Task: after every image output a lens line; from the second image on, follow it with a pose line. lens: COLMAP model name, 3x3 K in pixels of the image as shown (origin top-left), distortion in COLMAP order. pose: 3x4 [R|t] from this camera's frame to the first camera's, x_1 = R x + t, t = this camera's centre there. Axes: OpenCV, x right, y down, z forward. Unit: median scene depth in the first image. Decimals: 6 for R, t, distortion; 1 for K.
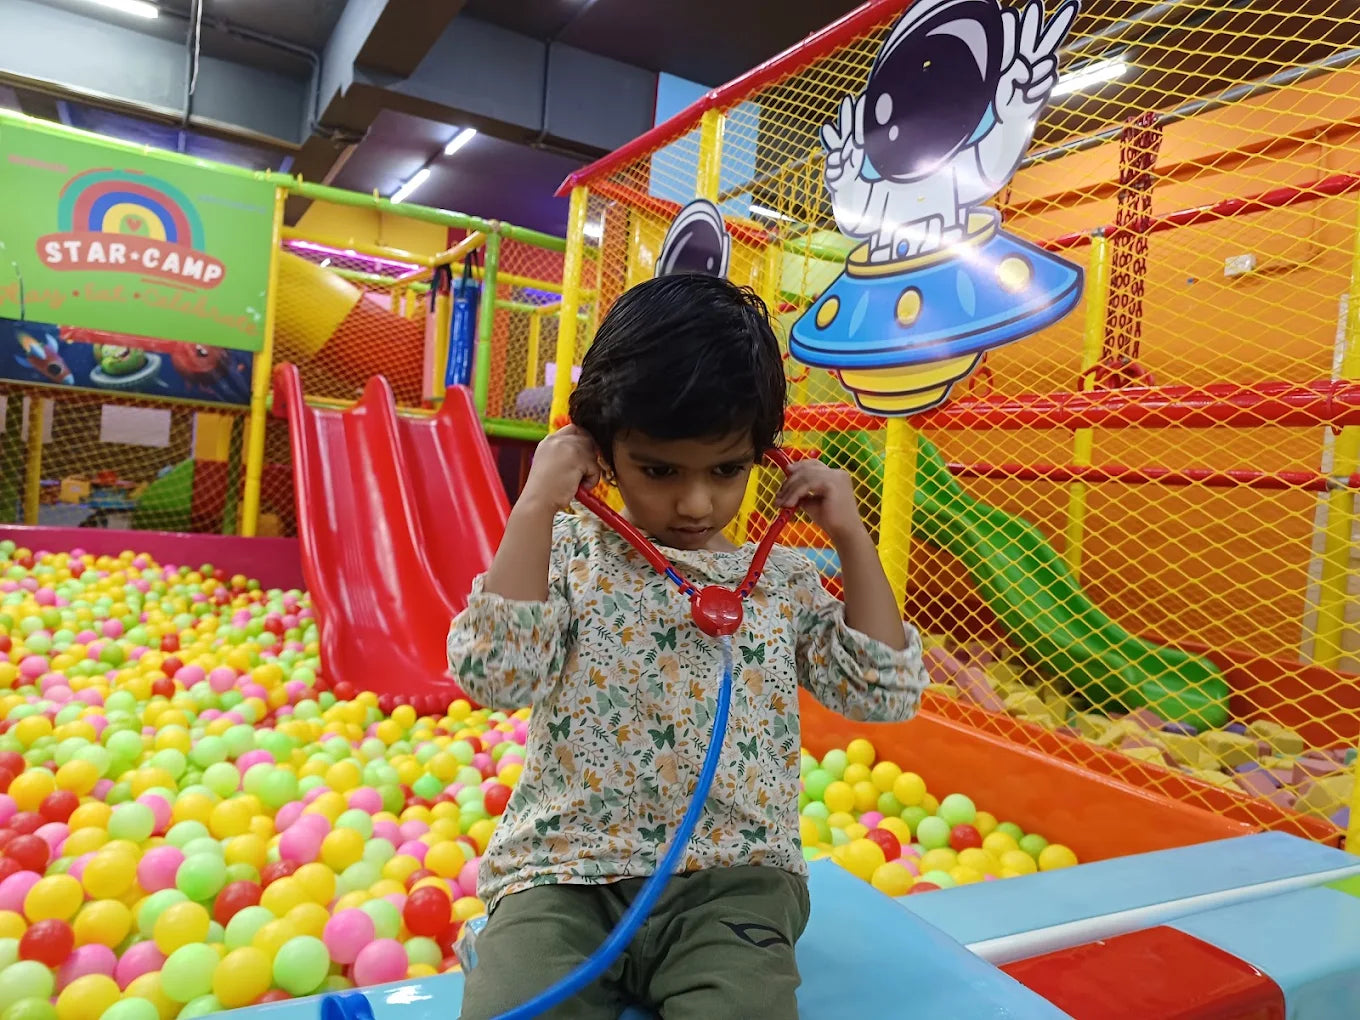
lens RADIAL K [[970.0, 0, 671.9], [0, 970.0, 516.4], [0, 0, 1]] dist [0.013098, 0.003280]
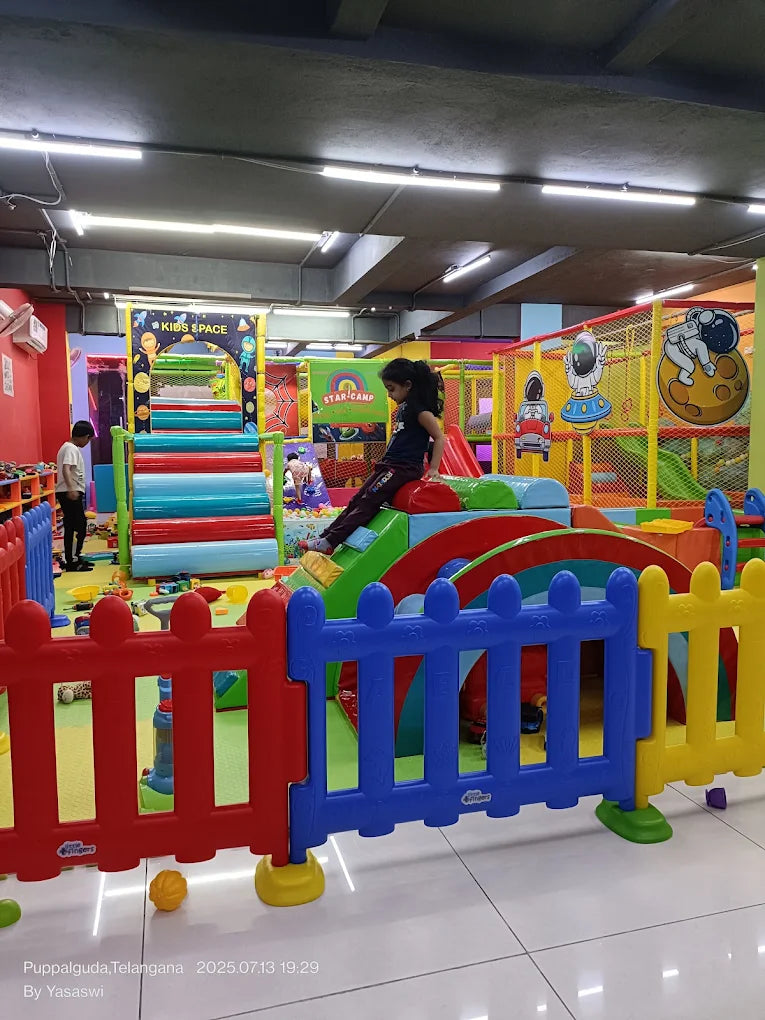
lens RADIAL K [[712.0, 0, 381.4], [0, 712.0, 518.5], [0, 0, 1]] dist [-0.019000, 0.006168]
pose [[0.964087, -0.085754, -0.251361, 0.067598], [0.100826, 0.993761, 0.047683, 0.011989], [0.245704, -0.071314, 0.966718, -1.149827]]
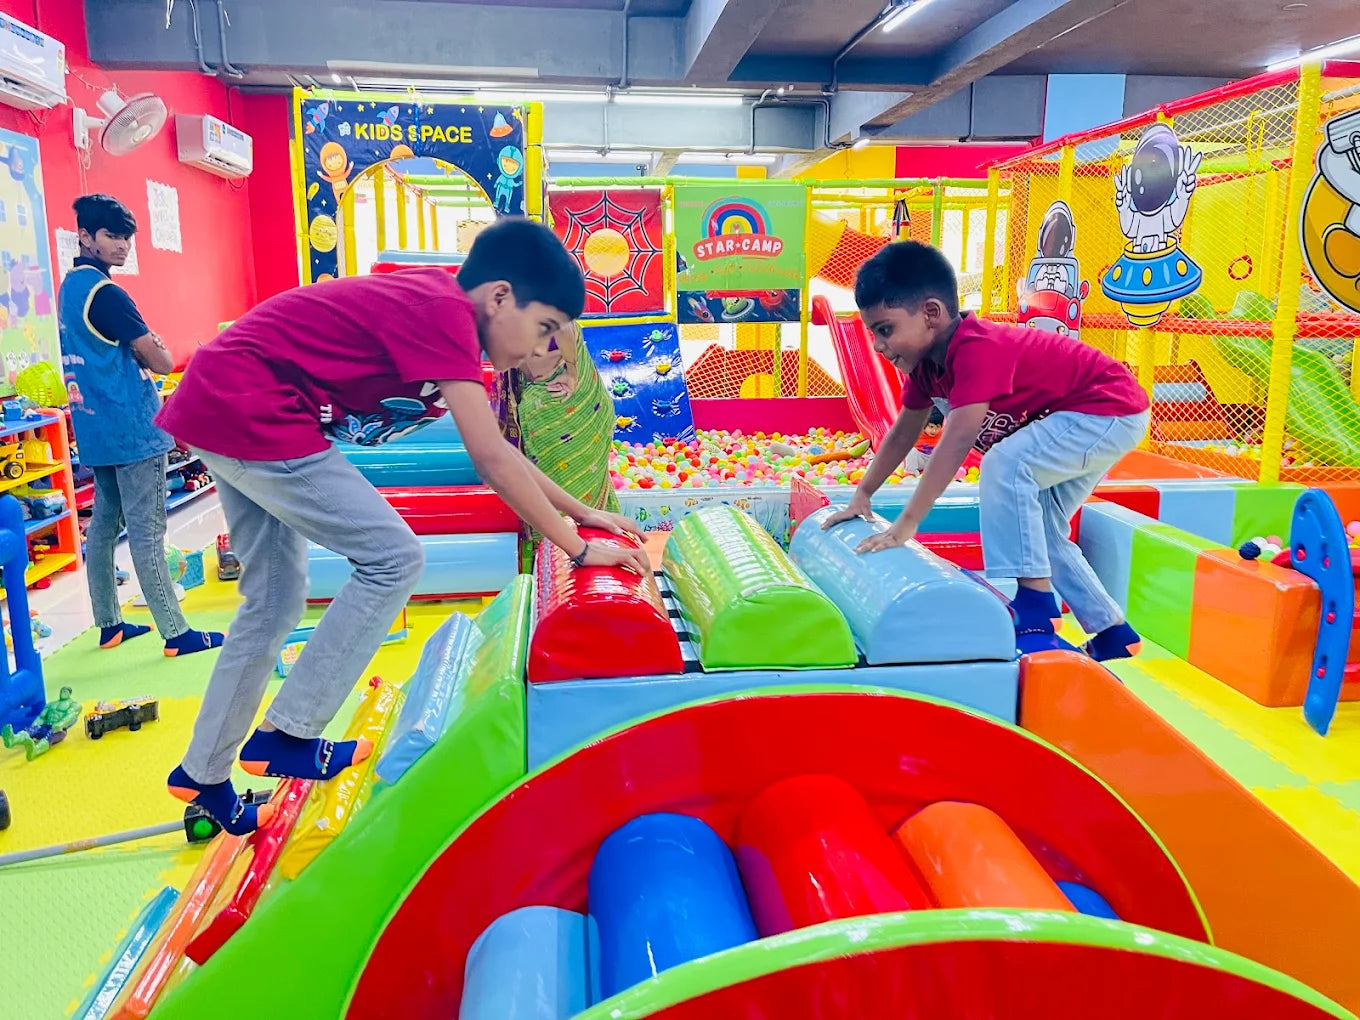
lens RADIAL K [[1015.0, 0, 686.3], [0, 1015.0, 513.8], [0, 0, 1]] dist [0.005506, -0.037965]
pose [[0.915305, -0.022743, -0.402119, 0.103535], [0.084633, 0.986973, 0.136823, -0.044408], [0.393769, -0.159268, 0.905307, -0.825876]]
